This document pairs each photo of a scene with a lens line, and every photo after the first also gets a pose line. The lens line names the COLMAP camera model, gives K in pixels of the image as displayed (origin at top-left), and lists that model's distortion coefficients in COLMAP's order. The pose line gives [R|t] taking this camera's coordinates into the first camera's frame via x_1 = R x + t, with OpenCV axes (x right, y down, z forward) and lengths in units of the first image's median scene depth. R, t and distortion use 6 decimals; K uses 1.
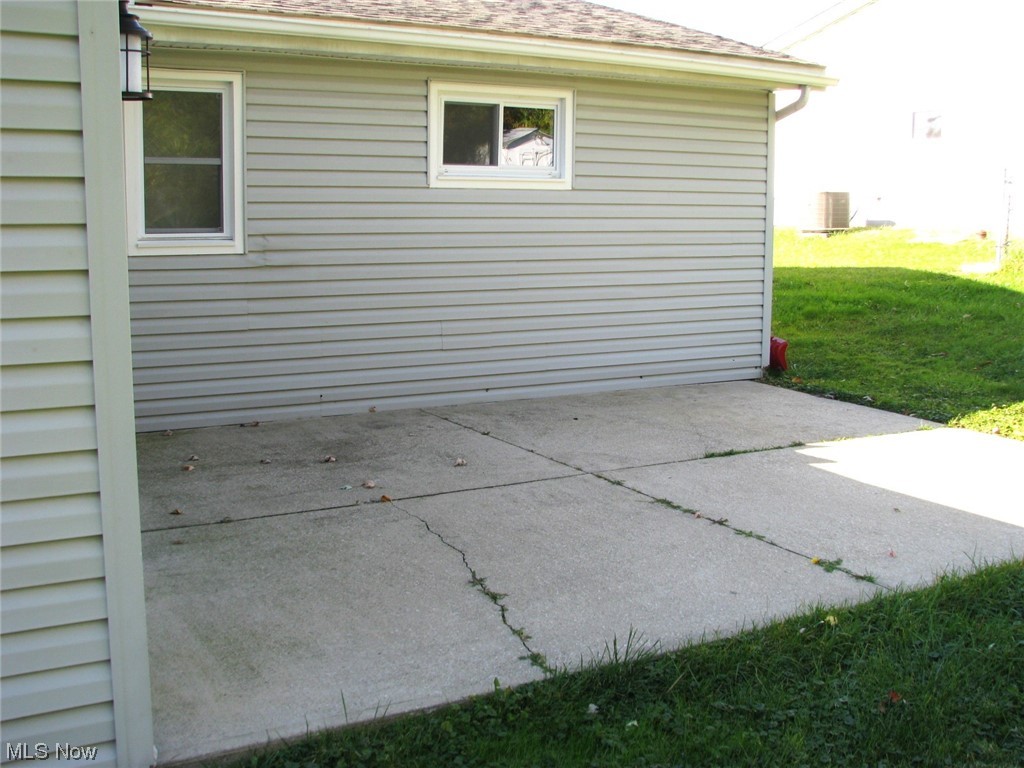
lens RADIAL K [[1115.7, 0, 501.5], [0, 1115.7, 383.2], [0, 0, 1]] dist [-0.212002, 0.328020]
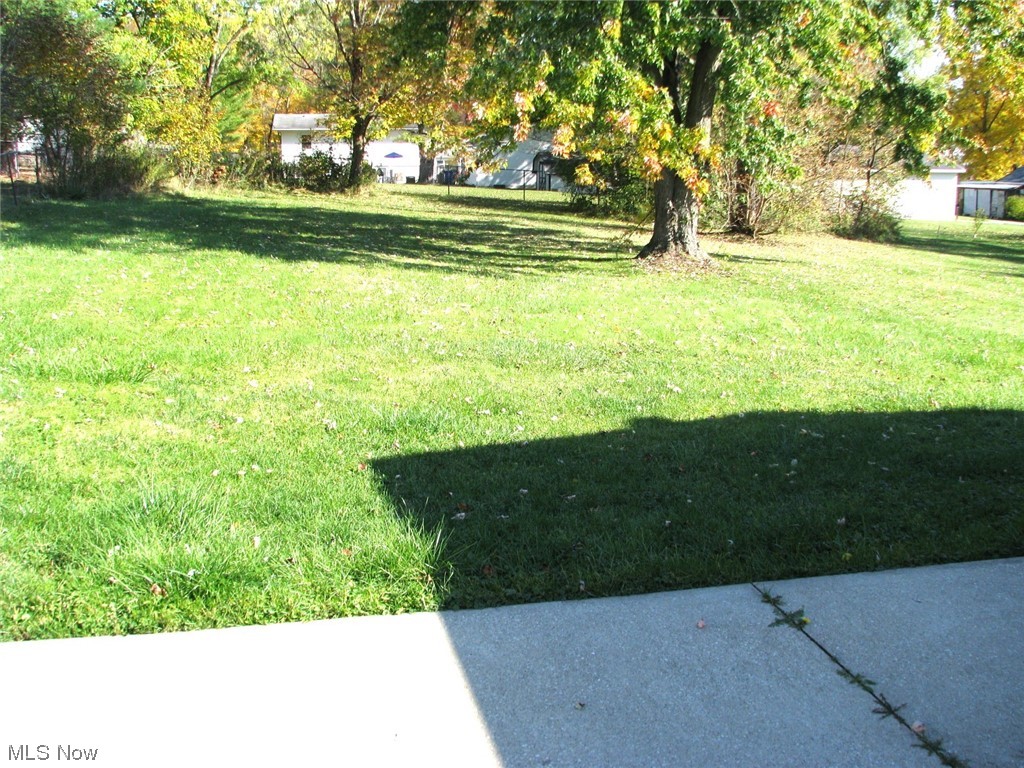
lens RADIAL K [[1115.7, 0, 501.5], [0, 1115.7, 383.2], [0, 0, 1]] dist [-0.212002, 0.328020]
pose [[-0.951440, -0.065408, 0.300804, 0.268617], [0.042722, 0.939653, 0.339452, -0.332647], [-0.304855, 0.335819, -0.891229, 1.808336]]
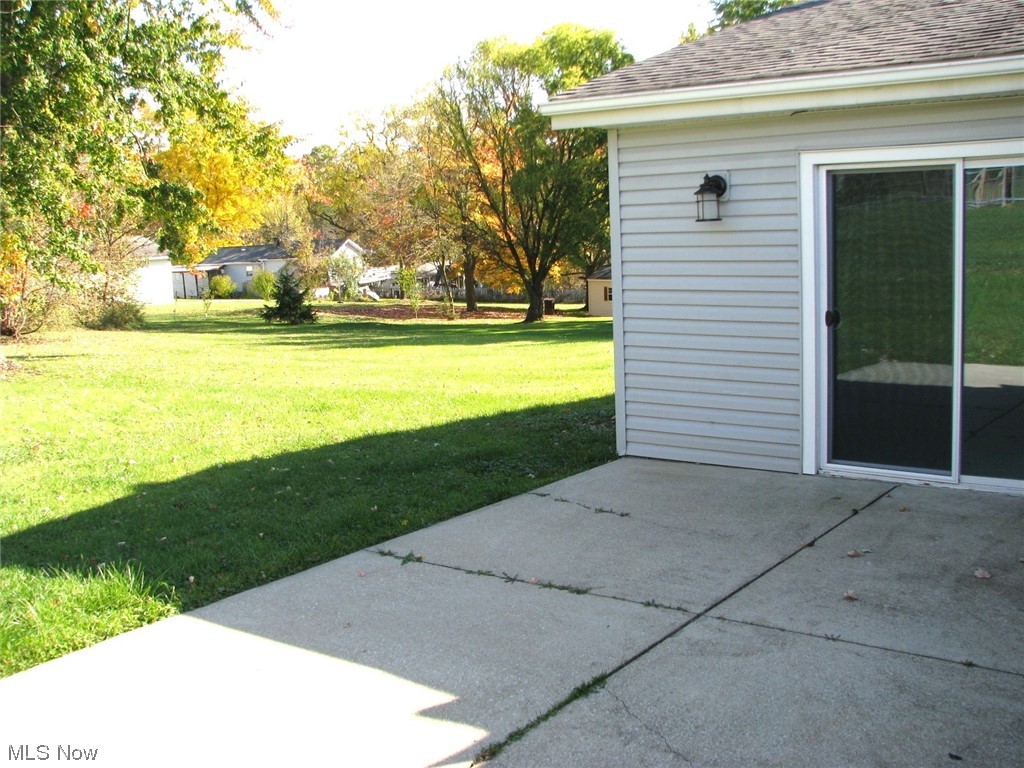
lens RADIAL K [[1123.5, 0, 512.0], [0, 1123.5, 384.0], [0, 0, 1]] dist [-0.220536, 0.528232]
pose [[-0.919294, 0.091590, -0.382765, 0.690550], [-0.017214, 0.962258, 0.271596, -0.416037], [0.393194, 0.256265, -0.883021, 2.204760]]
